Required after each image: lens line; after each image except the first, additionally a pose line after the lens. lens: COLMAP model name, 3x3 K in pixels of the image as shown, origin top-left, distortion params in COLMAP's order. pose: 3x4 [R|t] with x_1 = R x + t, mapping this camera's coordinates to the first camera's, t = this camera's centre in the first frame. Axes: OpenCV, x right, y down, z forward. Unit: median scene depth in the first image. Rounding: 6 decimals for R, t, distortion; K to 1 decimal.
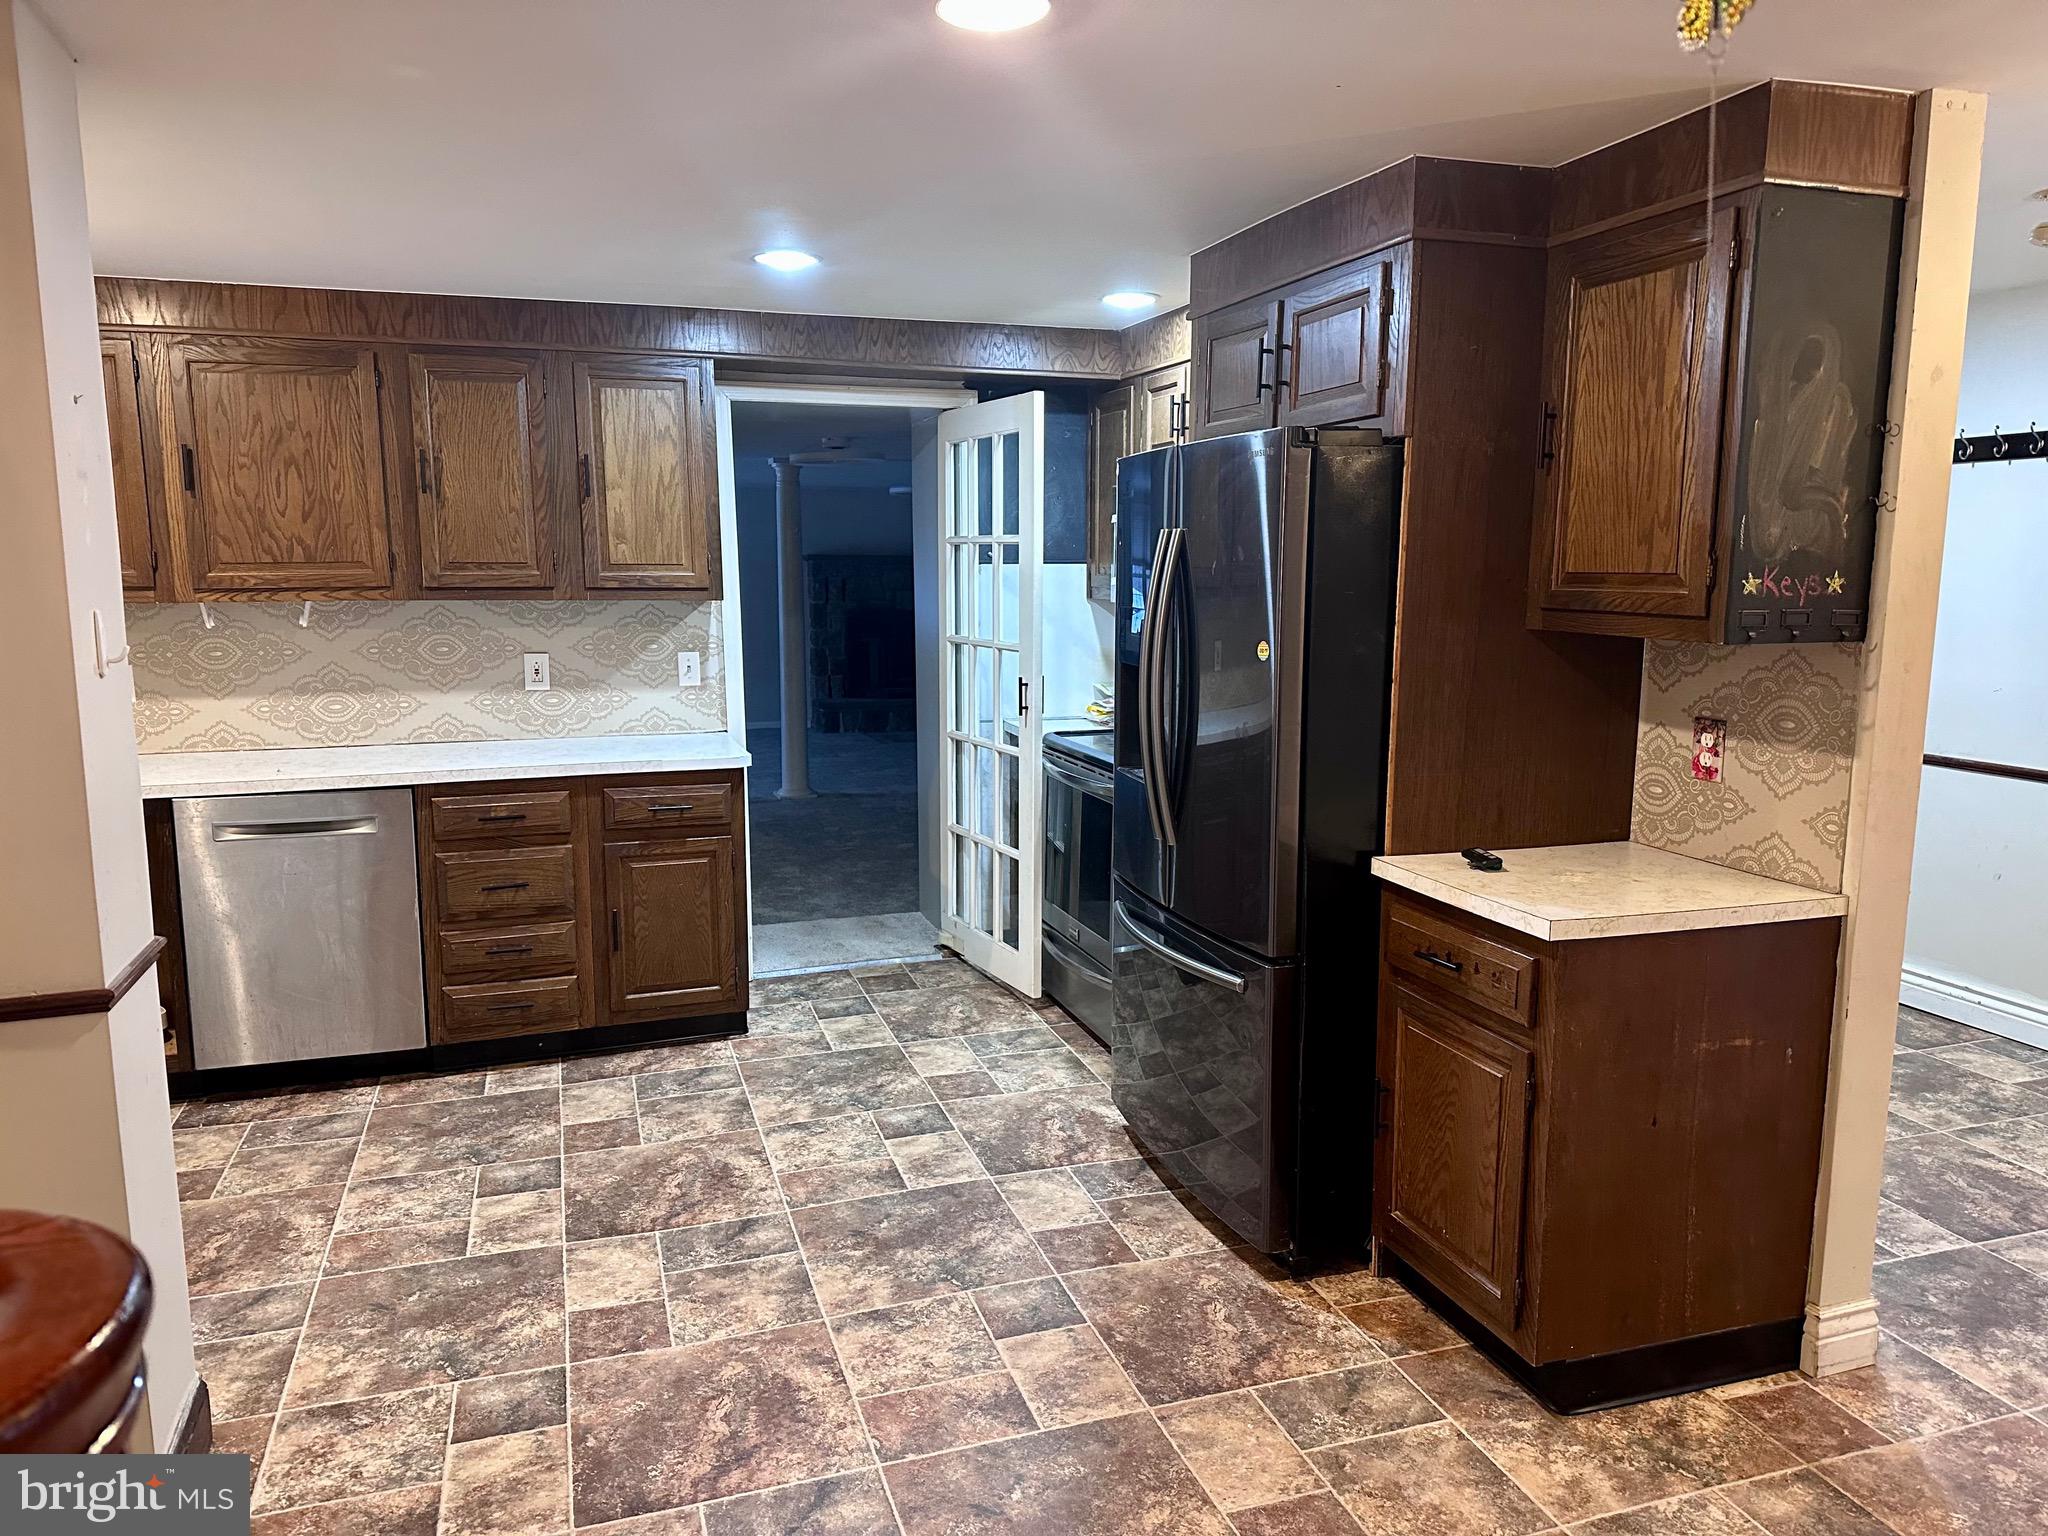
lens RADIAL K [[1454.5, 0, 1045.4], [0, 1454.5, 775.1], [0, 0, 1]] dist [0.034497, -0.058649]
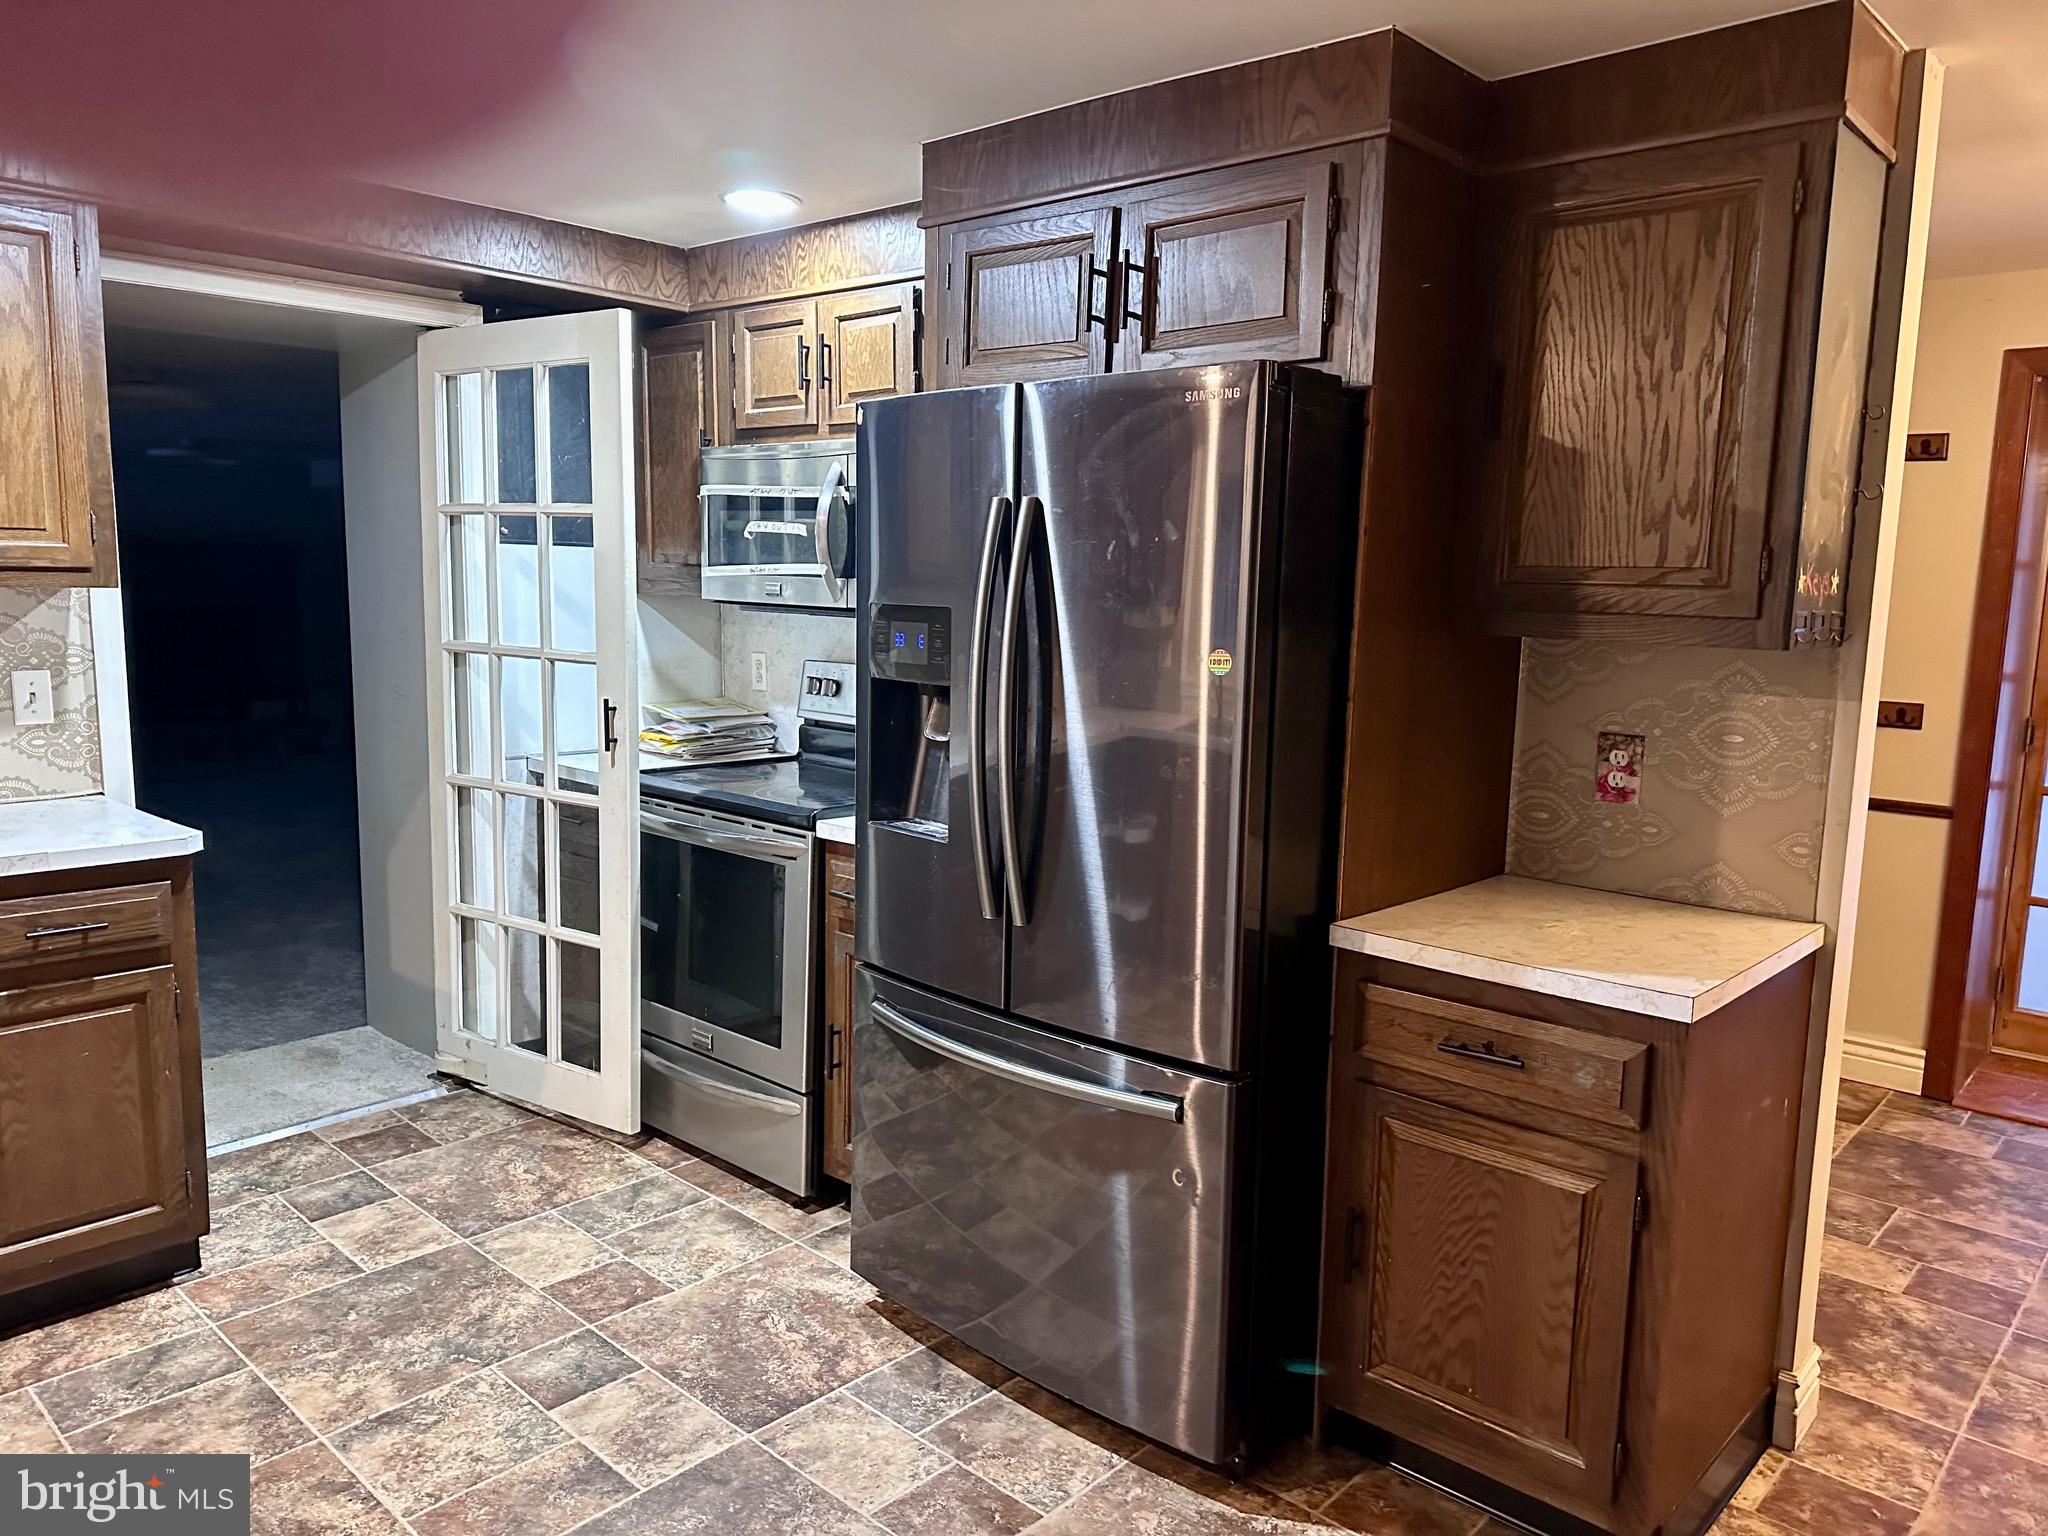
lens RADIAL K [[1454.5, 0, 1024.5], [0, 1454.5, 759.4], [0, 0, 1]] dist [0.034497, -0.058649]
pose [[0.869286, -0.042002, 0.492523, -0.205258], [0.049837, 0.998753, -0.002787, -0.026255], [-0.491792, 0.026969, 0.870295, 0.274076]]
